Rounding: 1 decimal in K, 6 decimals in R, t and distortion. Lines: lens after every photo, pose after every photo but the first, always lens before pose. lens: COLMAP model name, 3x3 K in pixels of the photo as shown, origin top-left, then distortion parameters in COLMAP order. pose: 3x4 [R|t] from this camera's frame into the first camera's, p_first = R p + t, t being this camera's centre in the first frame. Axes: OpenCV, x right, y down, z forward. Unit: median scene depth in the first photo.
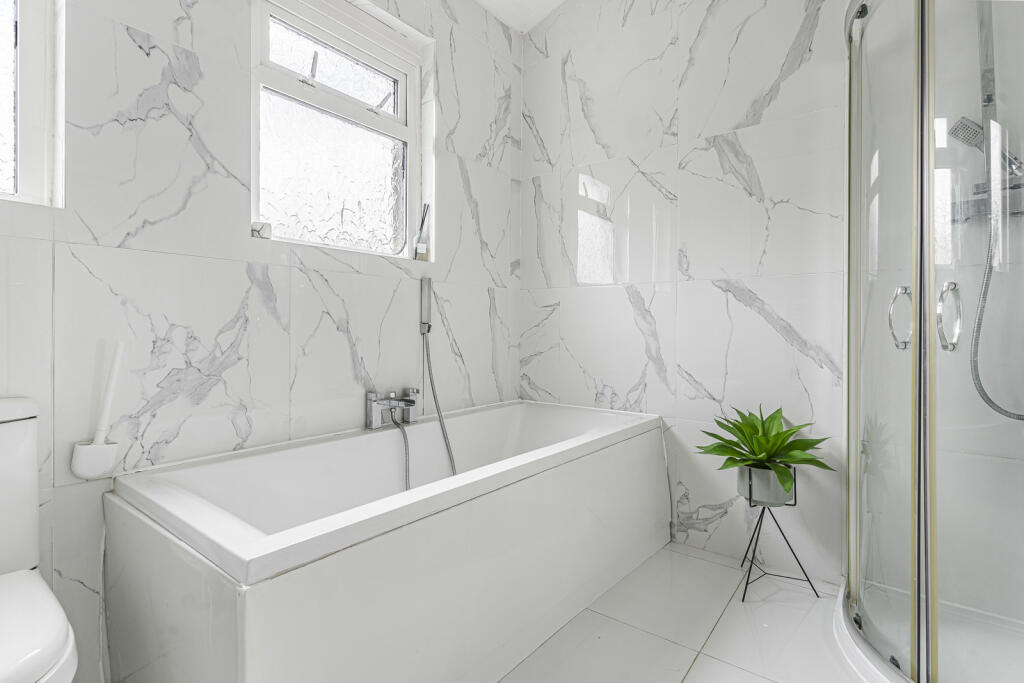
lens RADIAL K [[487.4, 0, 511.8], [0, 487.4, 335.9], [0, 0, 1]] dist [-0.010180, 0.000086]
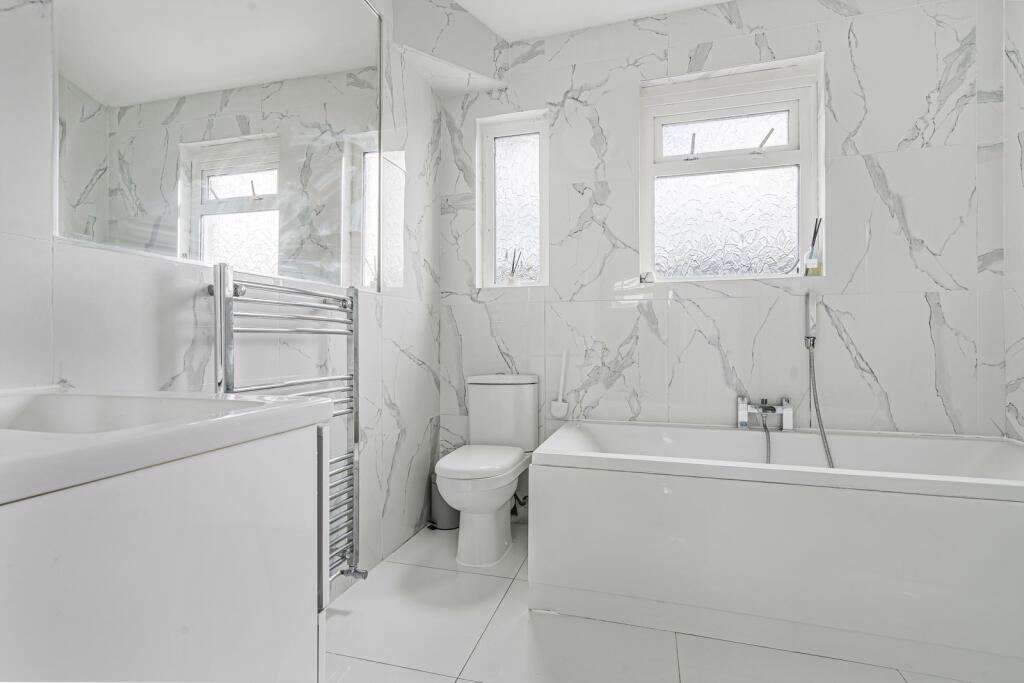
lens RADIAL K [[487.4, 0, 510.9], [0, 487.4, 341.1], [0, 0, 1]] dist [-0.010180, 0.000086]
pose [[0.368251, 0.003515, -0.929720, 0.589088], [-0.005857, 0.999982, 0.001461, -0.017199], [0.929708, 0.004907, 0.368265, 0.047404]]
